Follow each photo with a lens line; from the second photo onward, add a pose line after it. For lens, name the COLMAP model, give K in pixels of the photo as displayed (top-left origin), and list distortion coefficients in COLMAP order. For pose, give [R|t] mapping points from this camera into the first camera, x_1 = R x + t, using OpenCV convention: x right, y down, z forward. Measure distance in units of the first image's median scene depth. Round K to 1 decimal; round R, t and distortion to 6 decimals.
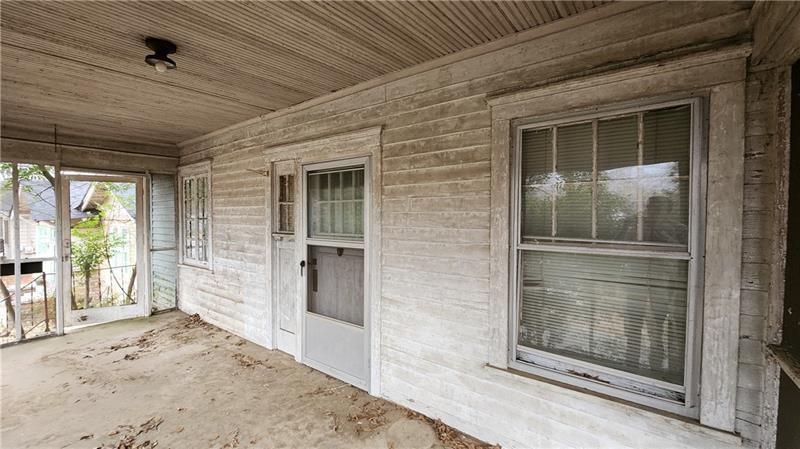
lens RADIAL K [[325.6, 0, 392.0], [0, 325.6, 225.4], [0, 0, 1]] dist [0.003359, -0.001834]
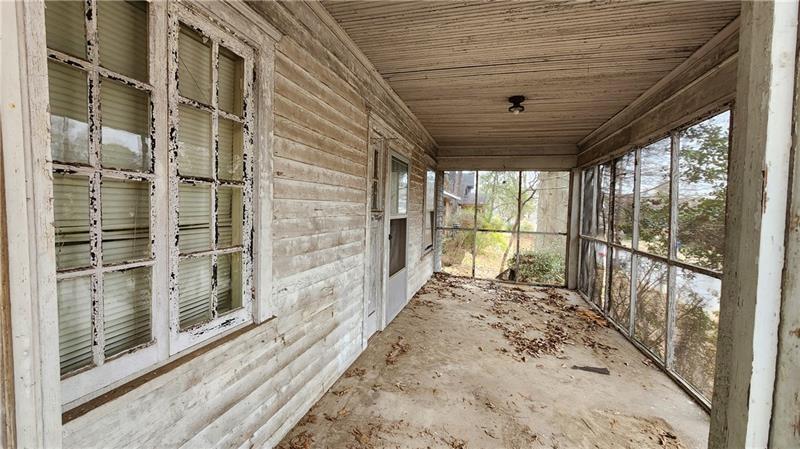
lens RADIAL K [[325.6, 0, 394.7], [0, 325.6, 221.3], [0, 0, 1]] dist [0.003359, -0.001834]
pose [[-0.343964, -0.056799, 0.937263, -1.133740], [-0.002653, 0.998224, 0.059520, -0.002301], [-0.938979, 0.017986, -0.343504, 1.167790]]
